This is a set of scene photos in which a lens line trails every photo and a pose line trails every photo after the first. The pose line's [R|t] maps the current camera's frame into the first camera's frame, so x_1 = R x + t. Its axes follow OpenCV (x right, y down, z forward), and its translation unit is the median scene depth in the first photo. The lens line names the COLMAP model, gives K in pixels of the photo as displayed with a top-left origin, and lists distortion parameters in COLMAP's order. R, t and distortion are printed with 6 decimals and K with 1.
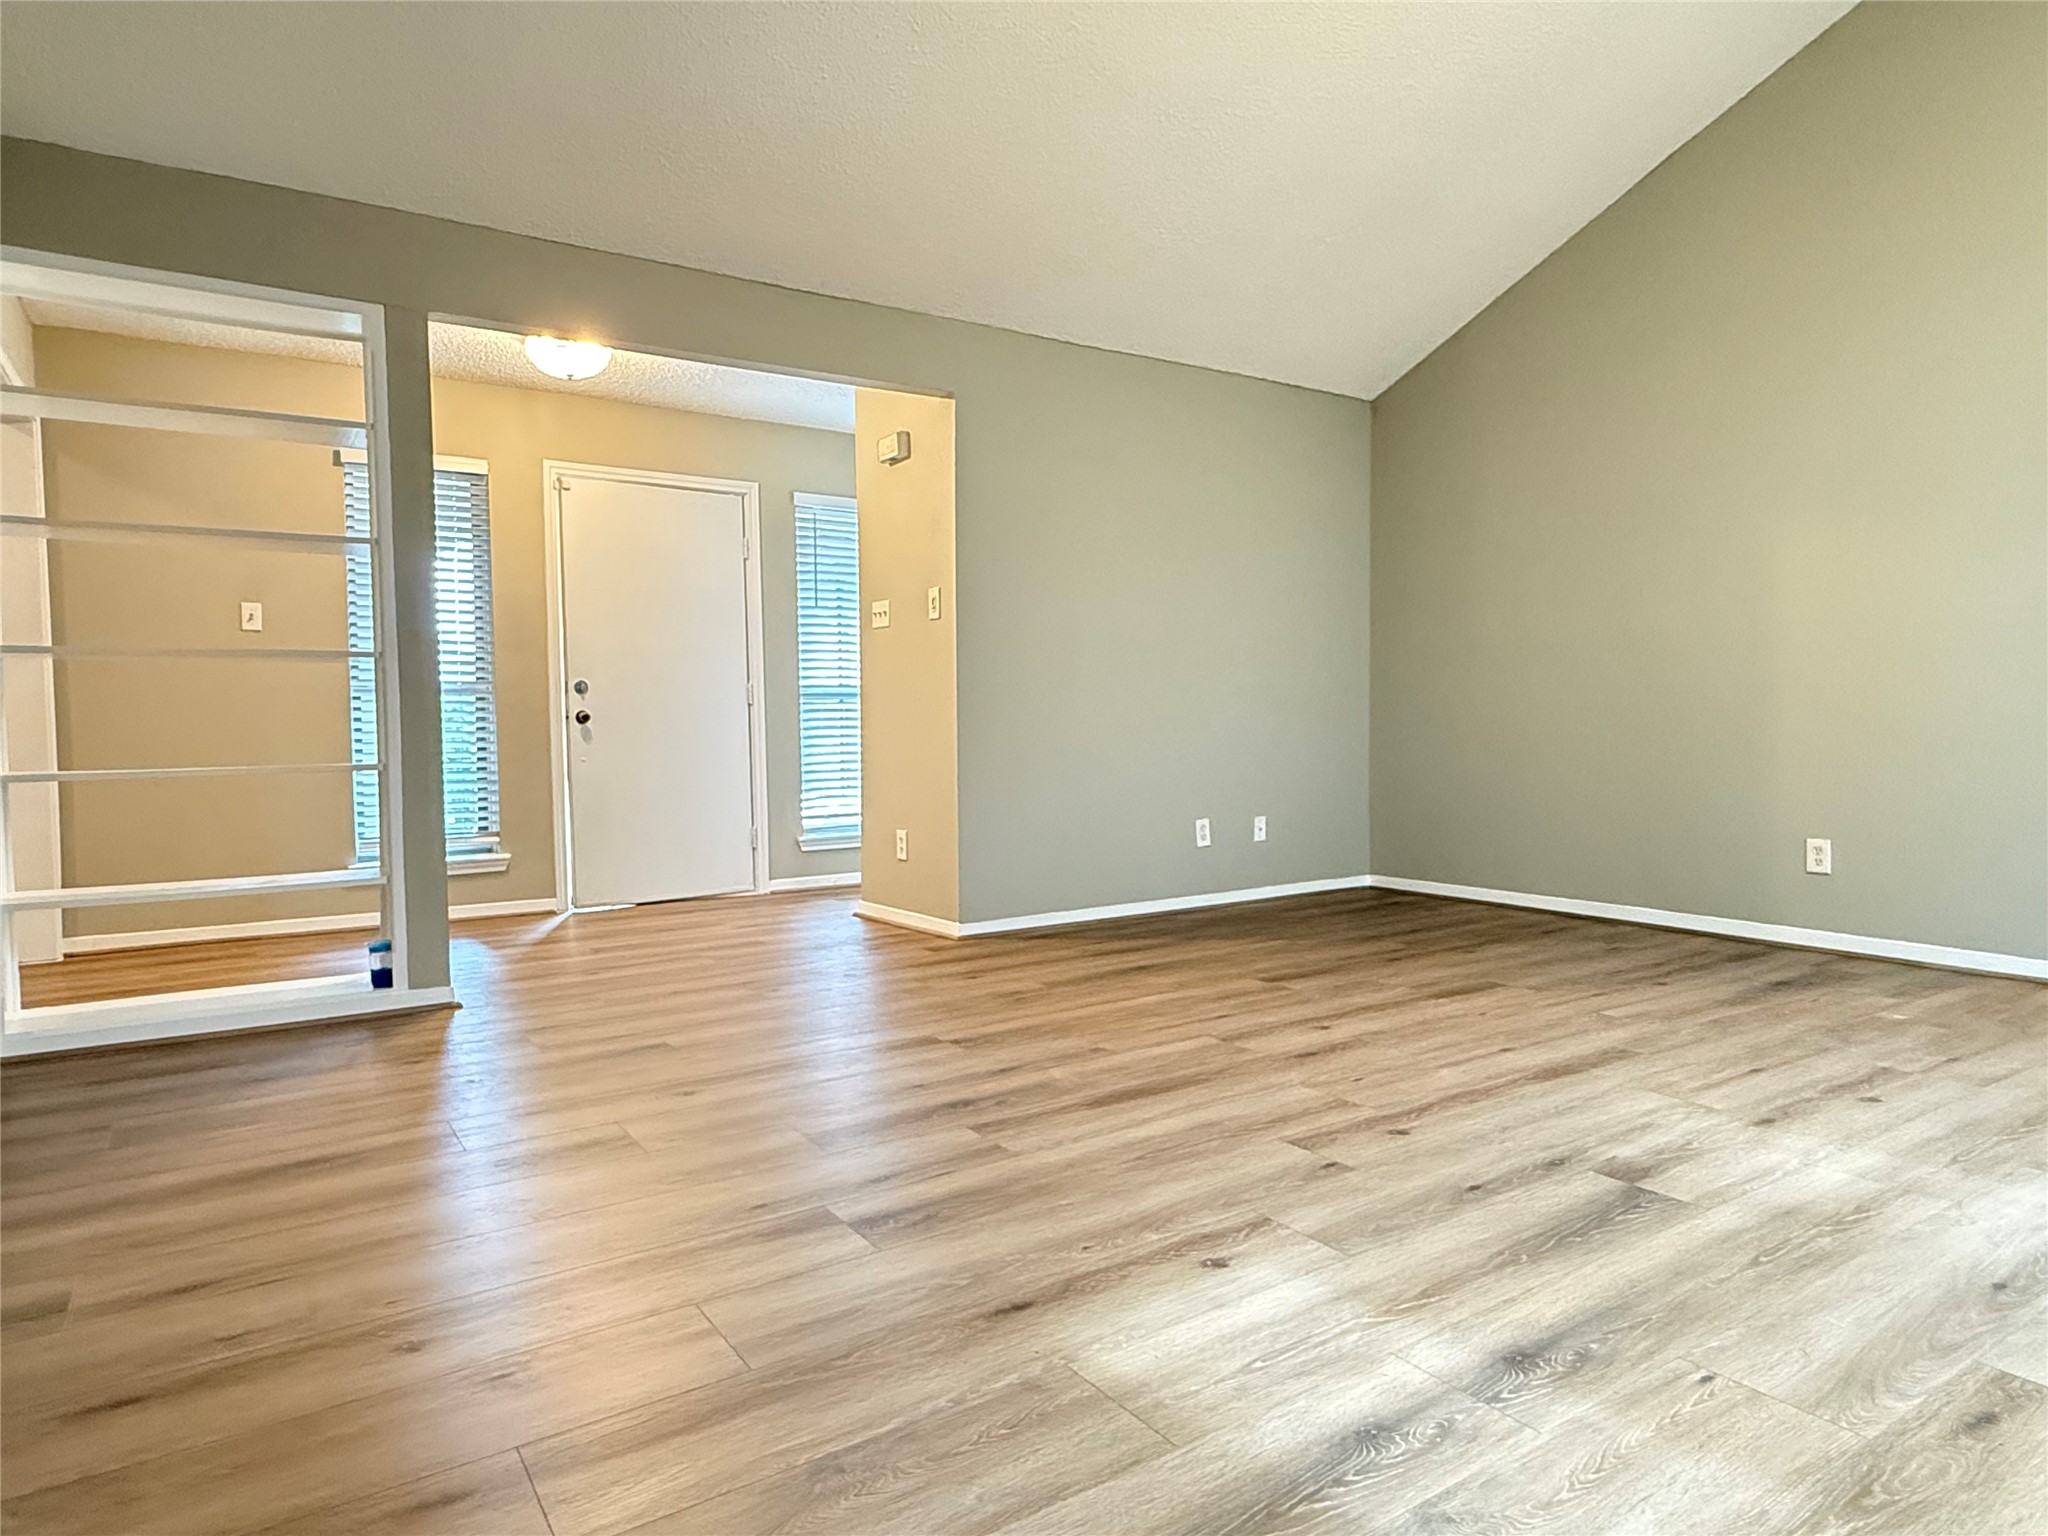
lens RADIAL K [[1224.8, 0, 1024.0], [0, 1224.8, 768.0], [0, 0, 1]] dist [0.005336, -0.001937]
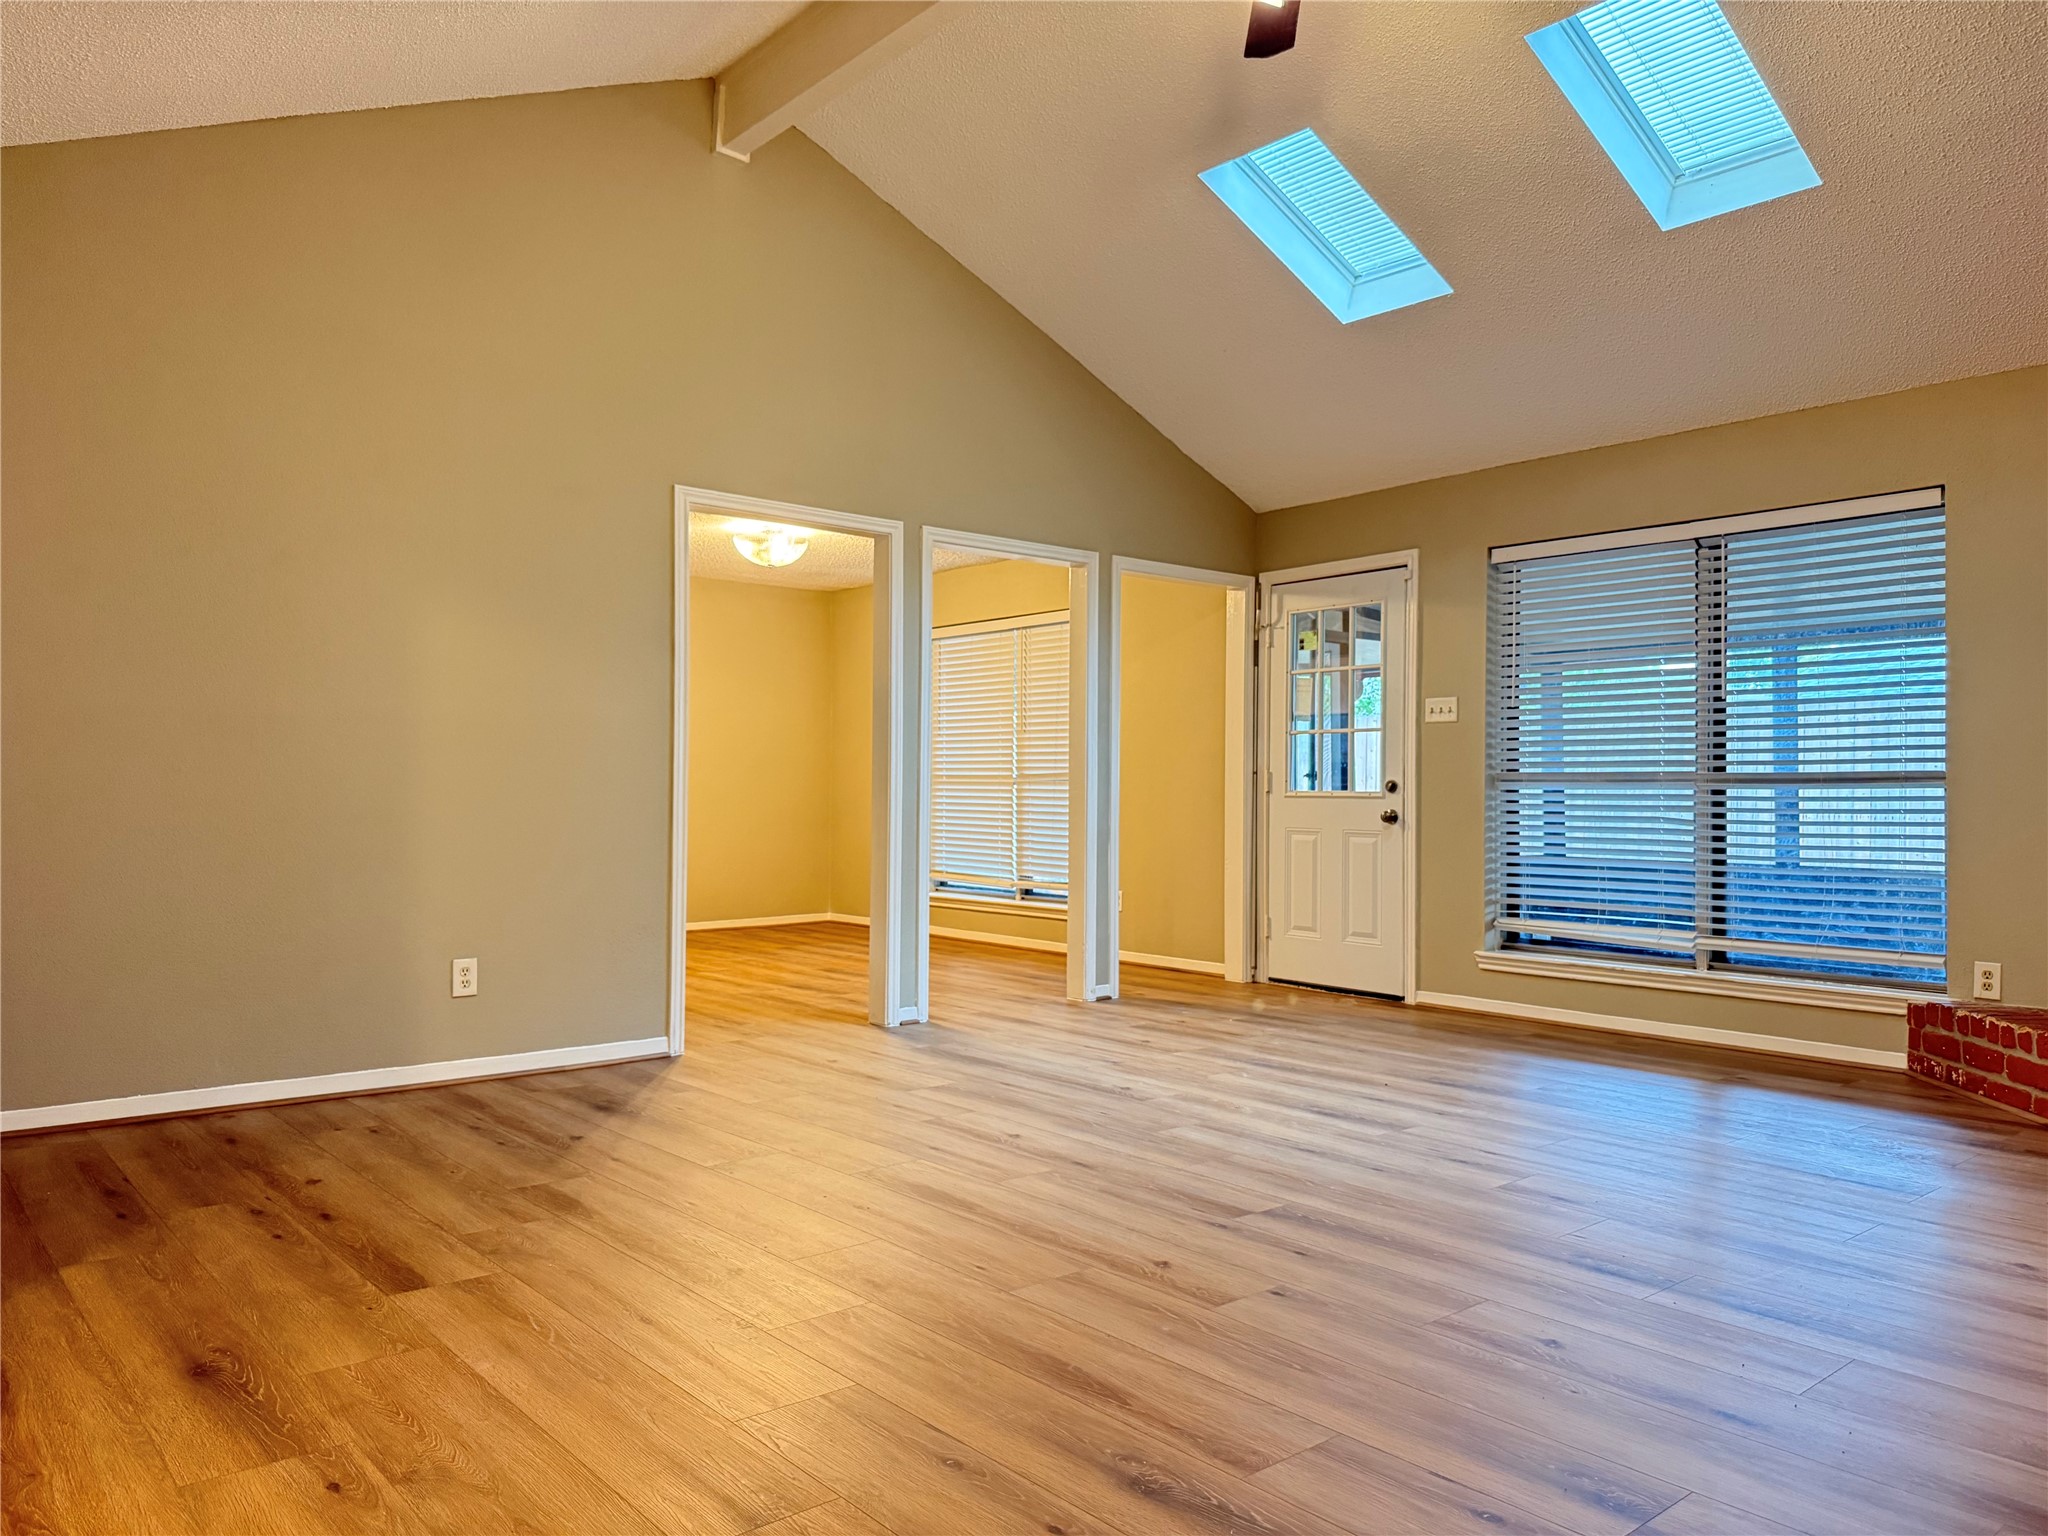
lens RADIAL K [[1434.6, 0, 1024.0], [0, 1434.6, 768.0], [0, 0, 1]] dist [0.059050, -0.070368]
pose [[-0.114569, 0.028607, 0.993003, -0.804101], [0.036167, 0.999043, -0.024608, -0.072312], [-0.992757, 0.033094, -0.115494, 1.176014]]
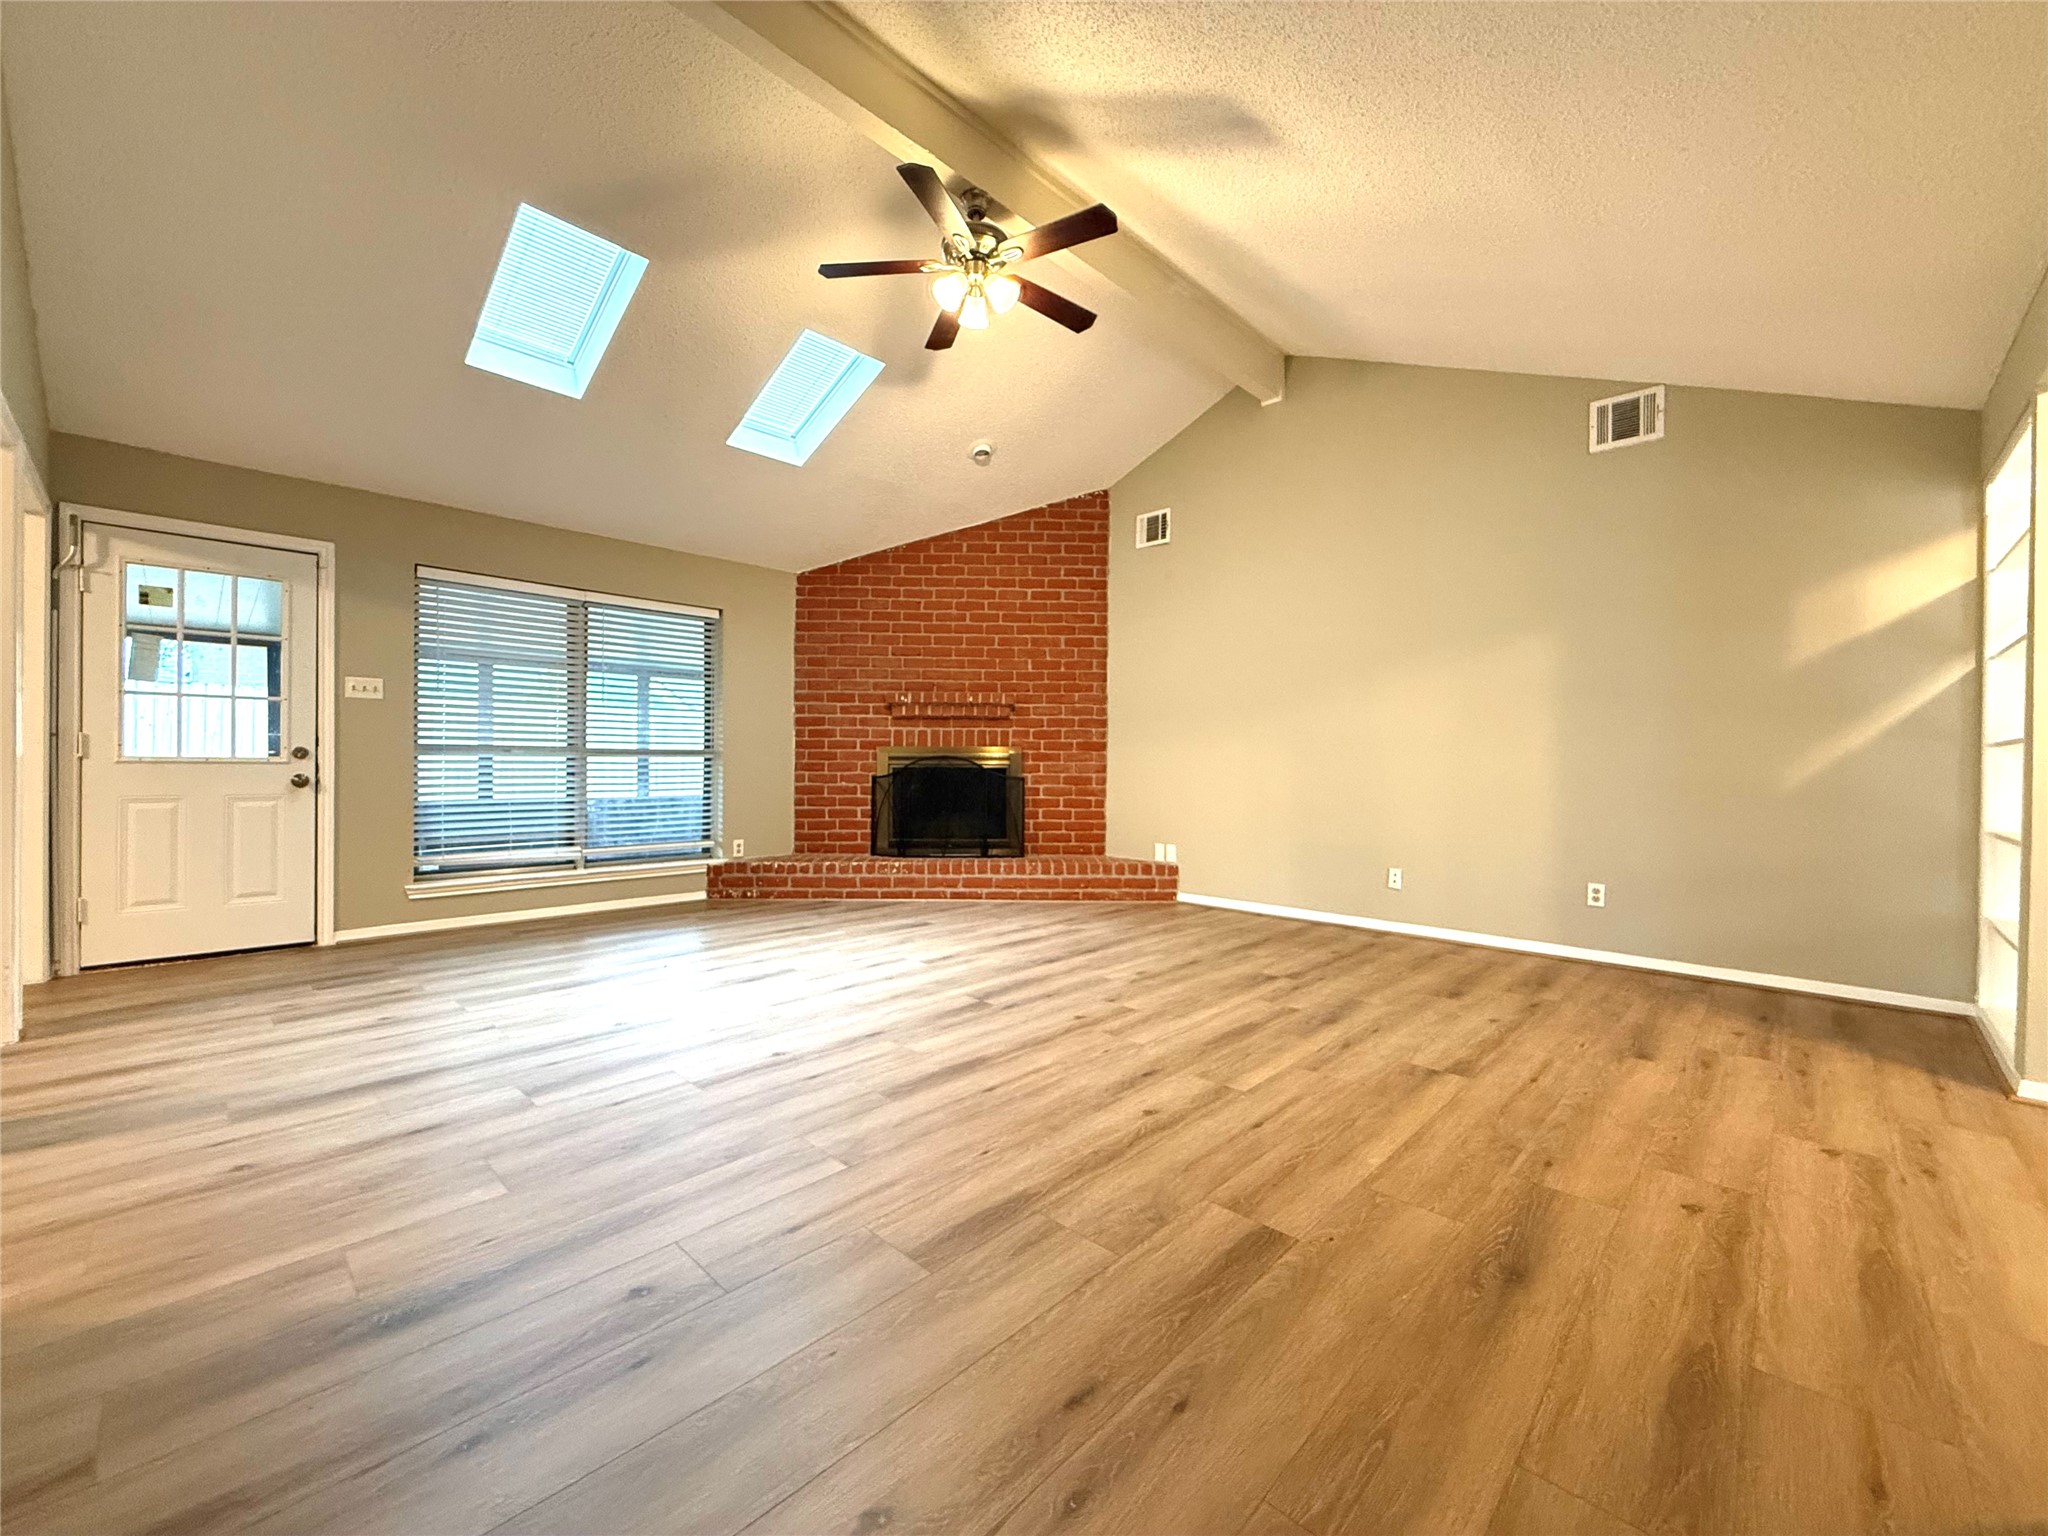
lens RADIAL K [[813.5, 0, 1024.0], [0, 813.5, 768.0], [0, 0, 1]] dist [0.003083, 0.000017]
pose [[-0.976791, 0.005646, -0.214122, 0.622508], [-0.004851, 0.998813, 0.048467, -0.132647], [0.214141, 0.048381, -0.975604, 2.068585]]
